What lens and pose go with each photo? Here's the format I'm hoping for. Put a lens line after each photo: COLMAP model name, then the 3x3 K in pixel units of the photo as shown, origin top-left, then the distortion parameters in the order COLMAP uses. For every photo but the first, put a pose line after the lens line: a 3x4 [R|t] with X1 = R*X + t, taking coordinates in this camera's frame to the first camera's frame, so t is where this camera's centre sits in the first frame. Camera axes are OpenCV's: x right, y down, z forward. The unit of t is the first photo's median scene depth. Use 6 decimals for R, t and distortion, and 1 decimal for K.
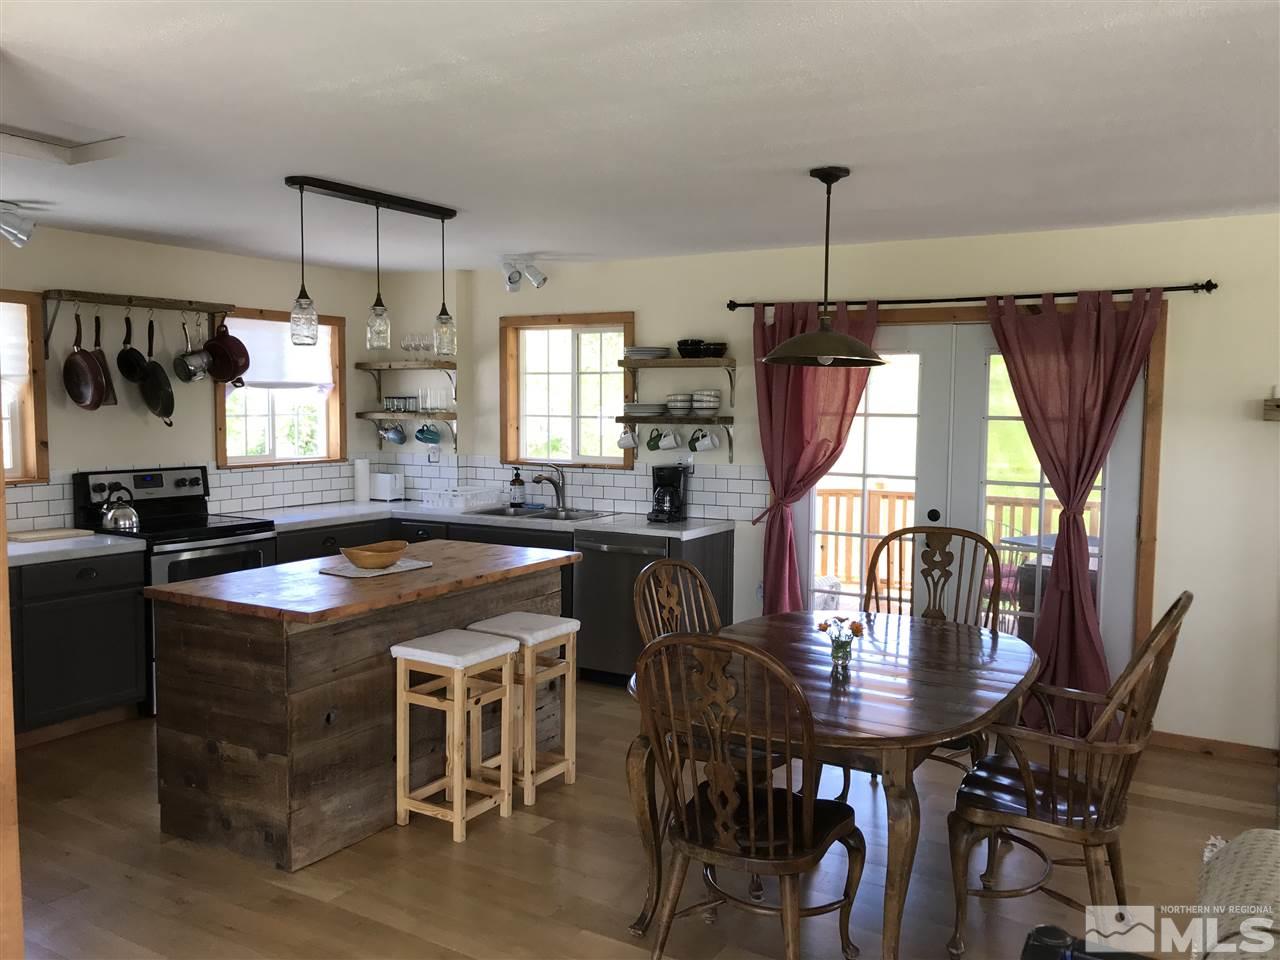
lens RADIAL K [[1023.7, 0, 640.0], [0, 1023.7, 480.0], [0, 0, 1]] dist [0.003799, 0.003065]
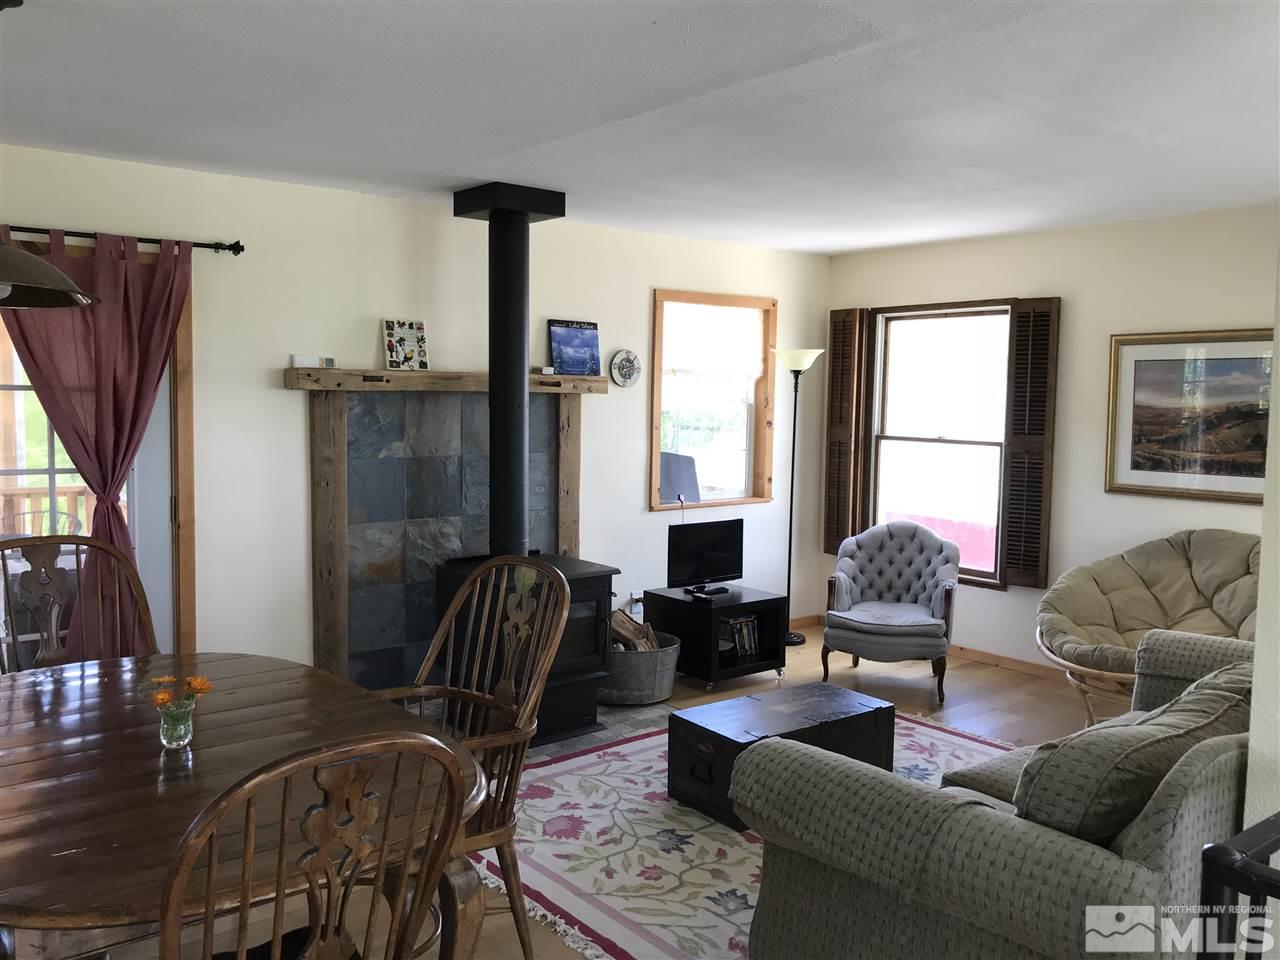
lens RADIAL K [[1046.3, 0, 640.0], [0, 1046.3, 480.0], [0, 0, 1]] dist [0.002190, 0.000951]
pose [[0.338833, -0.088747, 0.936652, -0.230185], [0.050385, 0.995824, 0.076127, -0.028556], [-0.939496, 0.021399, 0.341890, 0.307351]]
